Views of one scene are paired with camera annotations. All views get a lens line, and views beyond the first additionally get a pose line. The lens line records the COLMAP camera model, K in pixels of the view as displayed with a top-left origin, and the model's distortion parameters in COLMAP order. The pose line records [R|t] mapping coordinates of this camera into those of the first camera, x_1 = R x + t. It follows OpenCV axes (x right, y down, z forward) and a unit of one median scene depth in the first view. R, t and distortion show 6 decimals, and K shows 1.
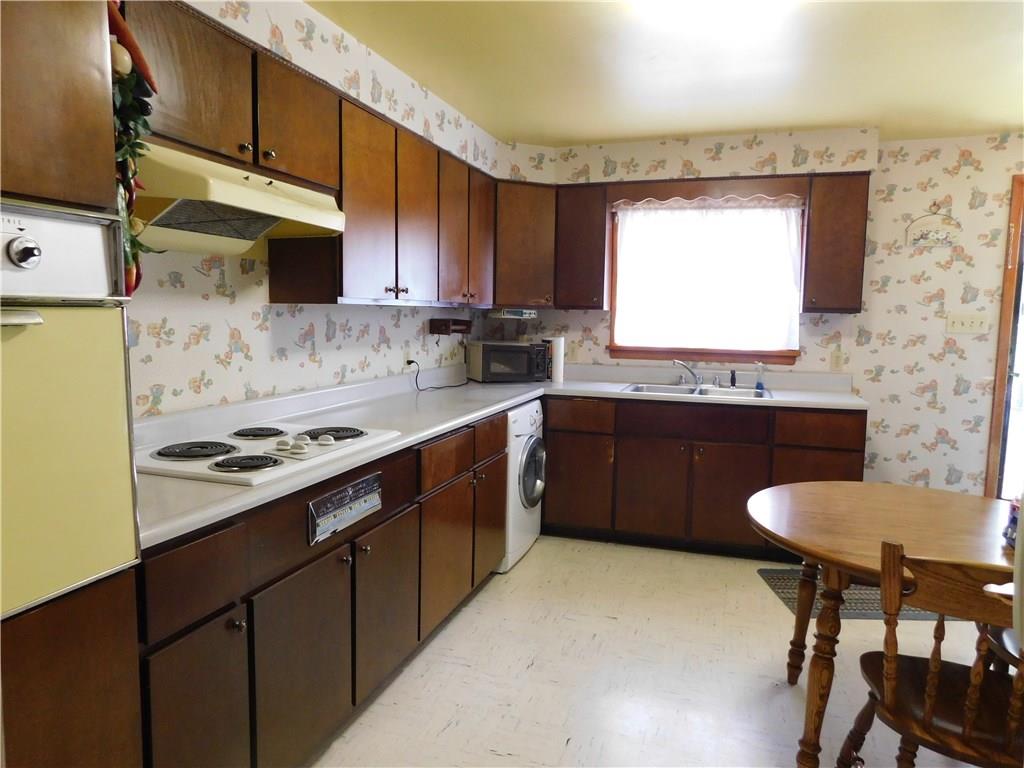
lens RADIAL K [[683.7, 0, 514.9], [0, 683.7, 383.6], [0, 0, 1]] dist [-0.054262, 0.045765]
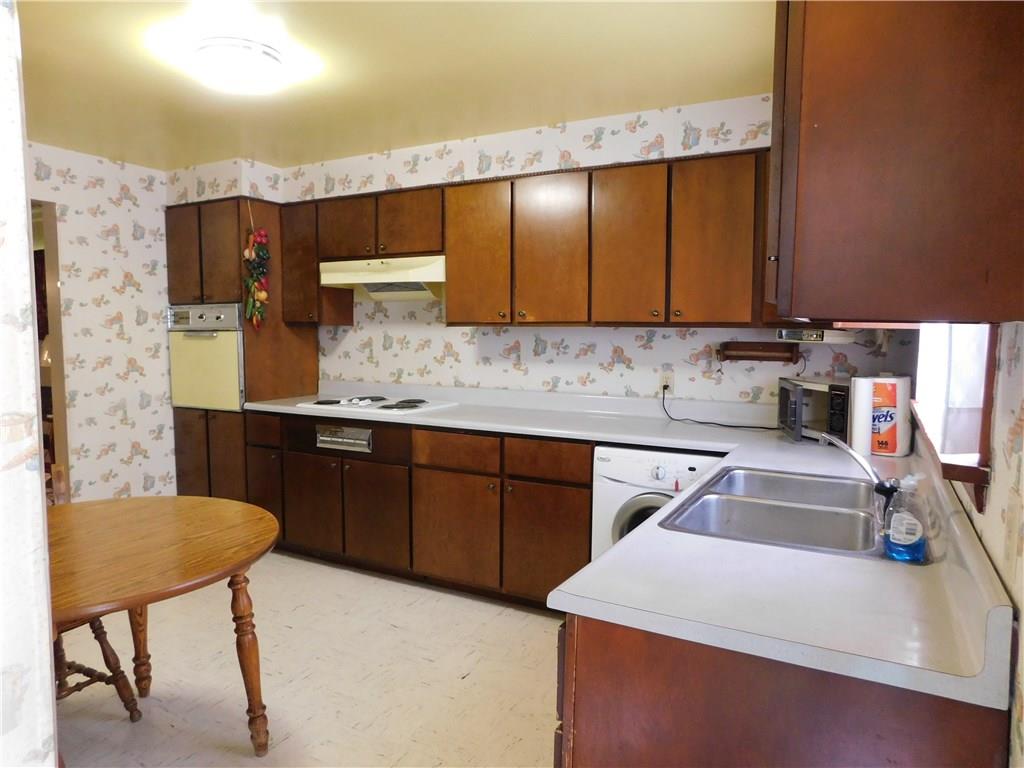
lens RADIAL K [[683.7, 0, 513.6], [0, 683.7, 387.6], [0, 0, 1]] dist [-0.054262, 0.045765]
pose [[-0.178827, 0.063723, -0.981815, 1.089264], [-0.111327, 0.990181, 0.084543, -0.117252], [0.977562, 0.124421, -0.169977, 1.309612]]
